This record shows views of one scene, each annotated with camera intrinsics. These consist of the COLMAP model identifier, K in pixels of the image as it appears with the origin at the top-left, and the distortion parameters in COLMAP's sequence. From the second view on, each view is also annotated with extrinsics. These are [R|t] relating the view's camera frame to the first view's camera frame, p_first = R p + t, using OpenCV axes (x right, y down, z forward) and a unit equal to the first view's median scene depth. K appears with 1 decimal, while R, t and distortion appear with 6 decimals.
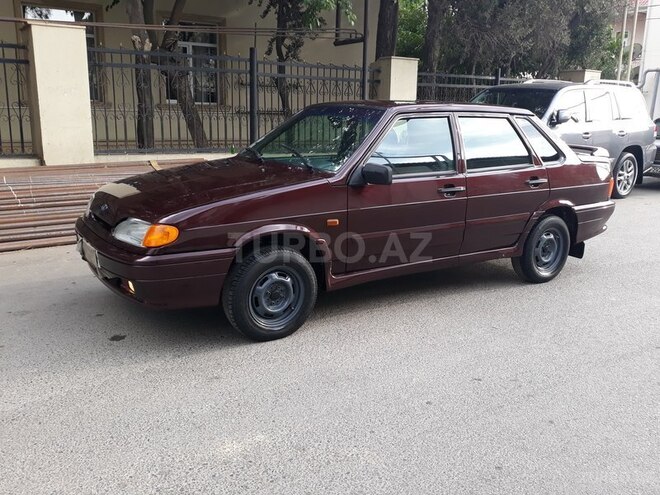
lens RADIAL K [[592.2, 0, 331.2], [0, 592.2, 244.2], [0, 0, 1]] dist [-0.002138, -0.018625]
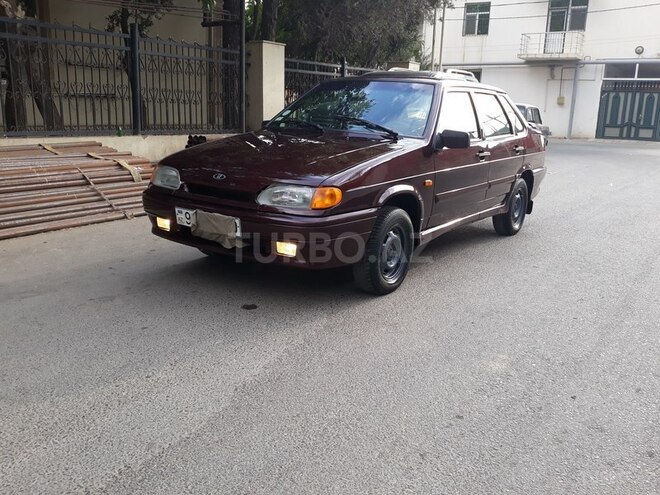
lens RADIAL K [[592.2, 0, 333.1], [0, 592.2, 248.7], [0, 0, 1]] dist [-0.002138, -0.018625]
pose [[0.928169, -0.076780, 0.364154, -0.443522], [0.068402, 0.997013, 0.035869, 0.026236], [-0.365820, -0.008384, 0.930648, 0.020426]]
